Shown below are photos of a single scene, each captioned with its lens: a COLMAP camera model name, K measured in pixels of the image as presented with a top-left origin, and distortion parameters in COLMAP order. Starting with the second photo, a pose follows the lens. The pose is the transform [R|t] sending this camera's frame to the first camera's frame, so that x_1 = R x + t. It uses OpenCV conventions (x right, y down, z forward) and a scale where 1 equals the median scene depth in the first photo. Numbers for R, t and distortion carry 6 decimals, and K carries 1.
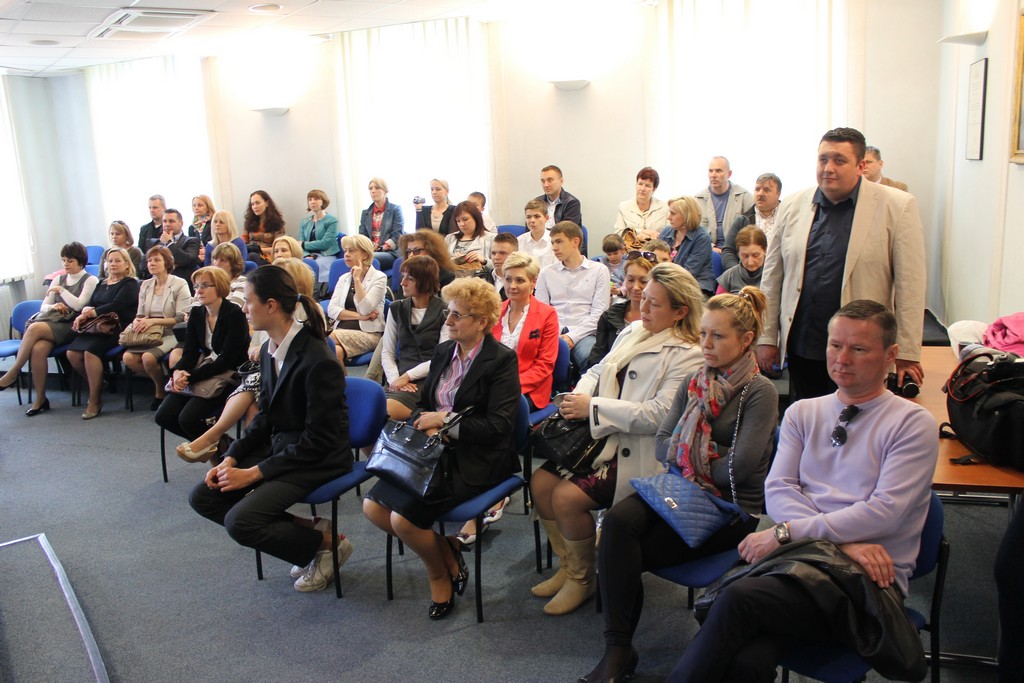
lens RADIAL K [[738.0, 0, 438.2], [0, 738.0, 337.7], [0, 0, 1]] dist [-0.181606, 0.139898]
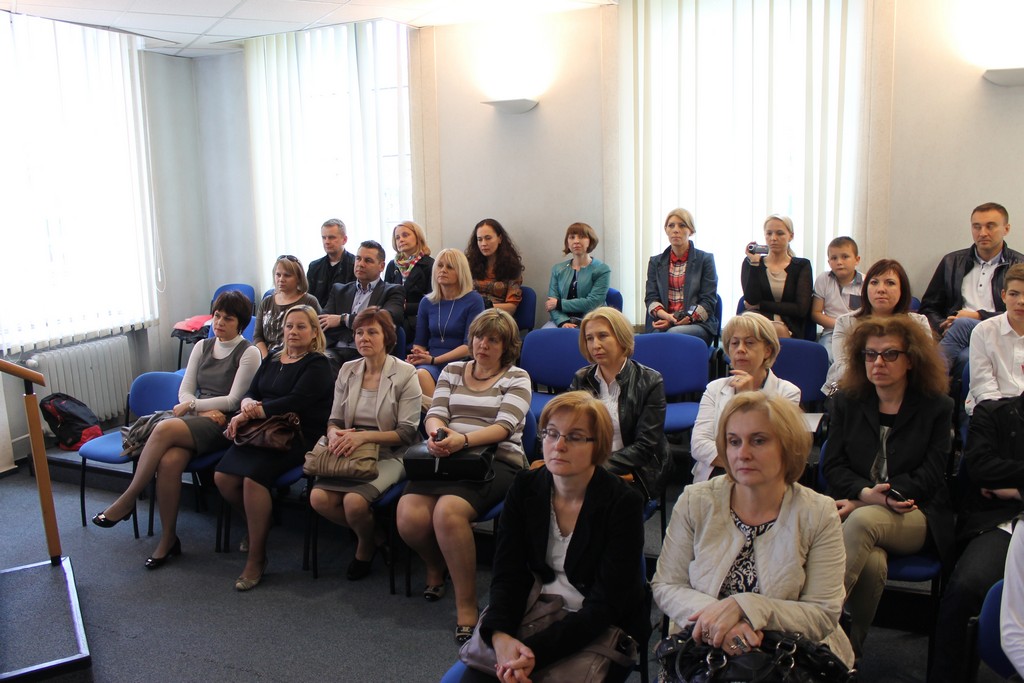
lens RADIAL K [[738.0, 0, 438.2], [0, 738.0, 337.7], [0, 0, 1]] dist [-0.181606, 0.139898]
pose [[0.990184, 0.049350, -0.130770, -0.238049], [-0.053893, 0.998052, -0.031424, -0.080619], [0.128965, 0.038163, 0.990915, 0.373551]]
